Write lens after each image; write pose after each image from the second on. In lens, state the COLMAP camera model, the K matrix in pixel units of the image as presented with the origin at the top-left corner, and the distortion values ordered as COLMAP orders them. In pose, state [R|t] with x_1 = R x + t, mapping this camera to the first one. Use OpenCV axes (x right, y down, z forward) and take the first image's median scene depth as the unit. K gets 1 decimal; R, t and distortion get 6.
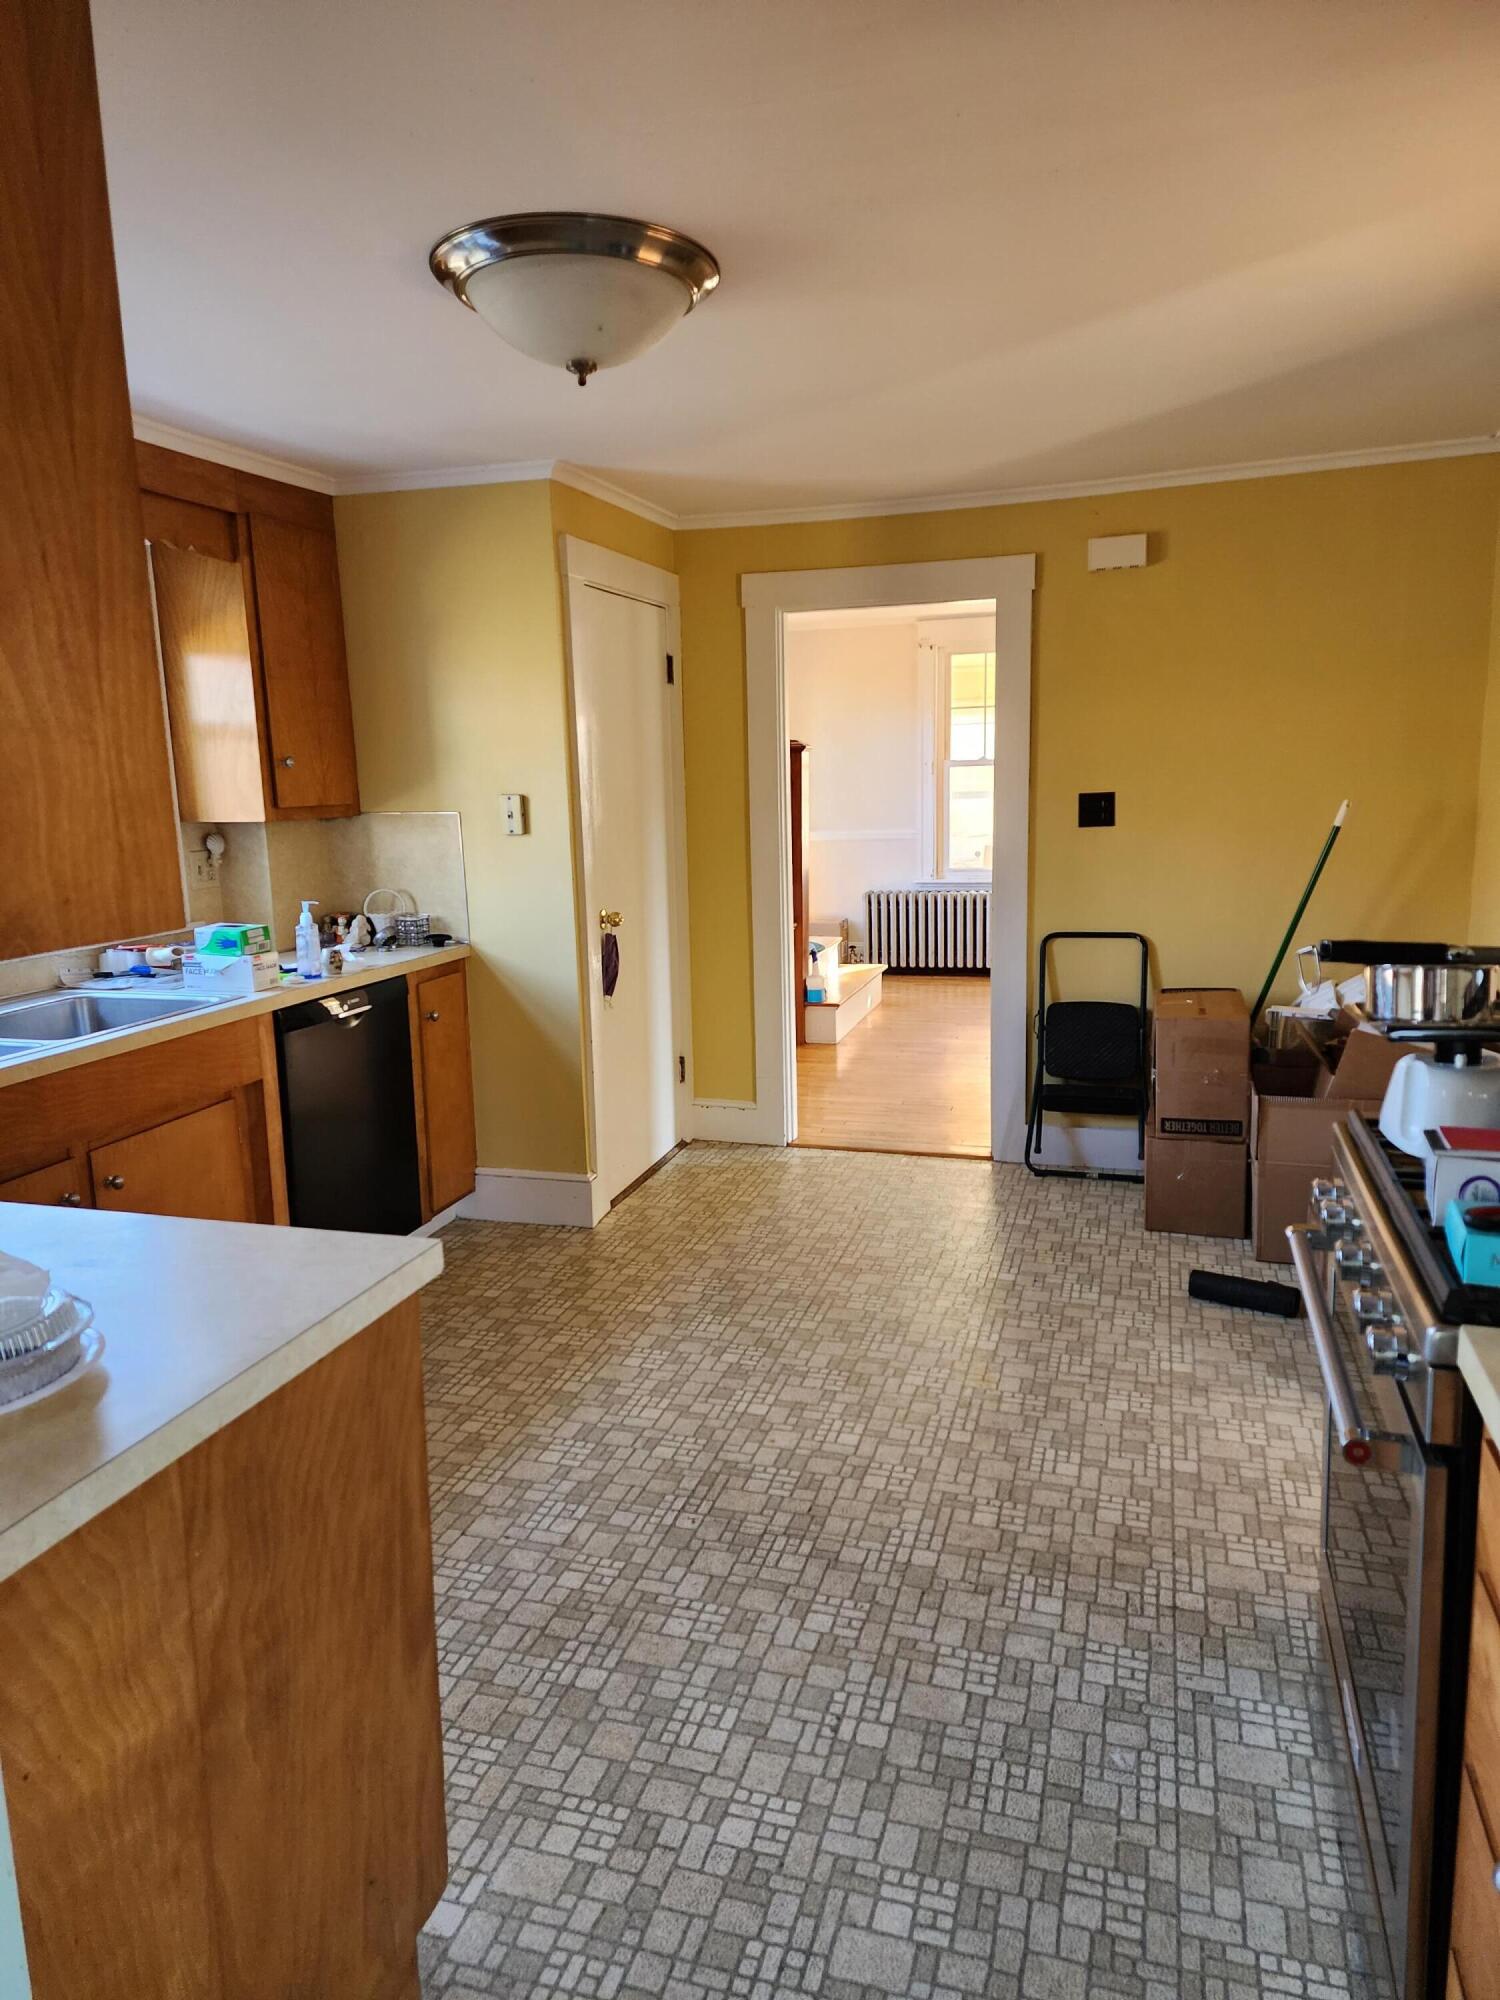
lens RADIAL K [[1327.6, 0, 743.6], [0, 1327.6, 1002.2], [0, 0, 1]] dist [0.037661, -0.008467]
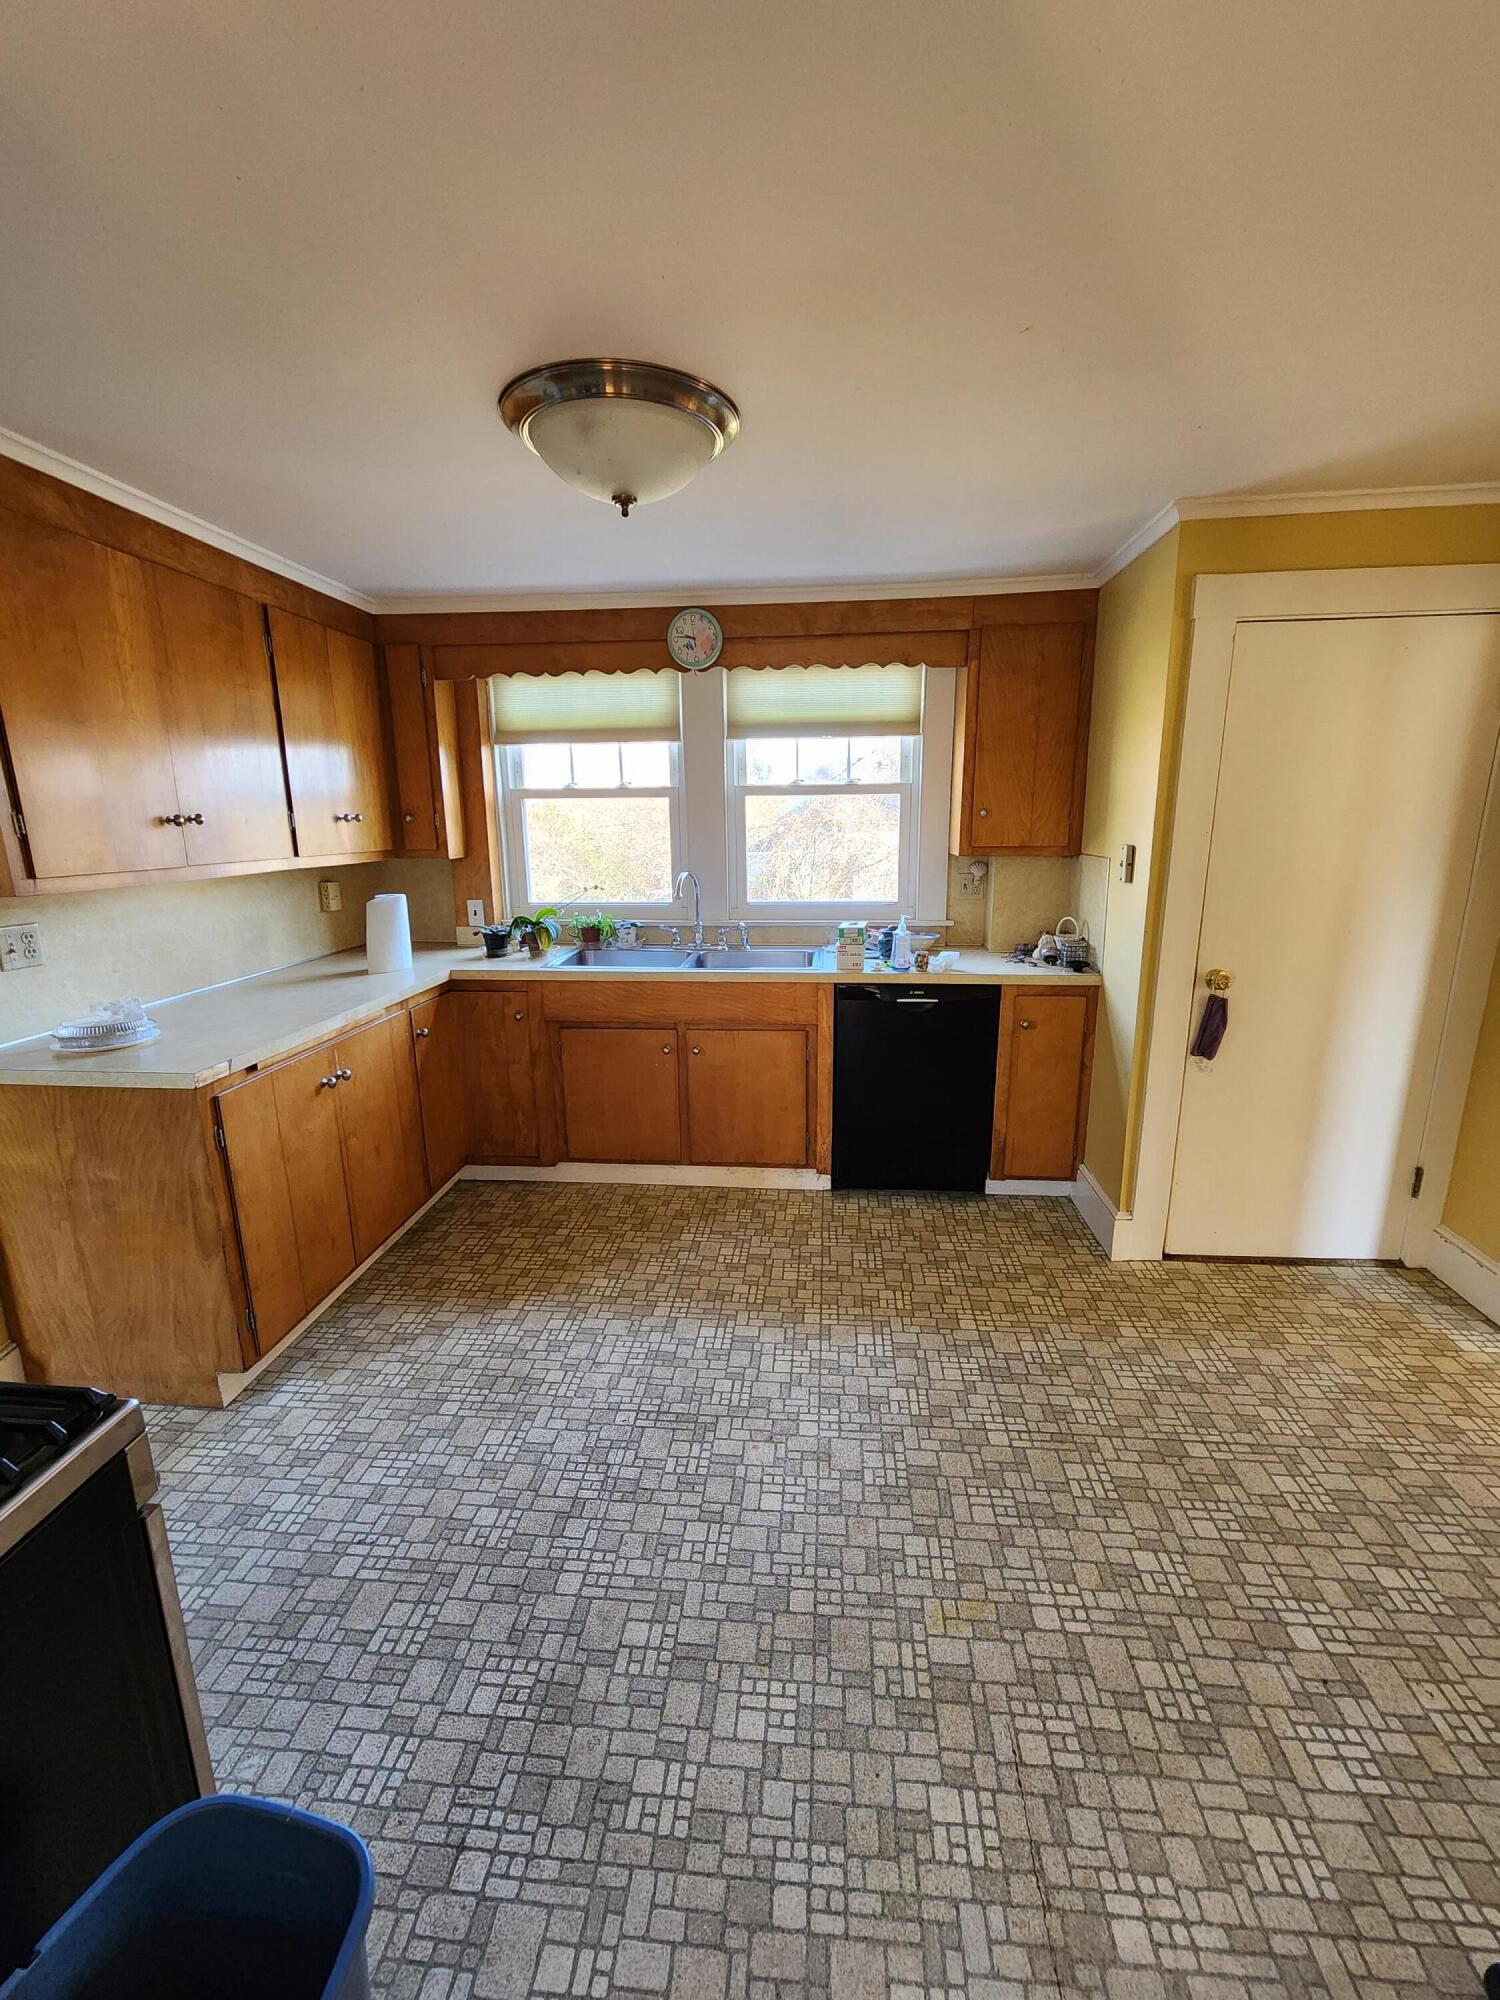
lens RADIAL K [[827.1, 0, 746.0], [0, 827.1, 997.9], [0, 0, 1]] dist [0.000544, -0.002209]
pose [[0.209683, 0.234447, -0.949246, 0.501941], [-0.171478, 0.964599, 0.200361, -0.142272], [0.962615, 0.120763, 0.242462, 0.674421]]
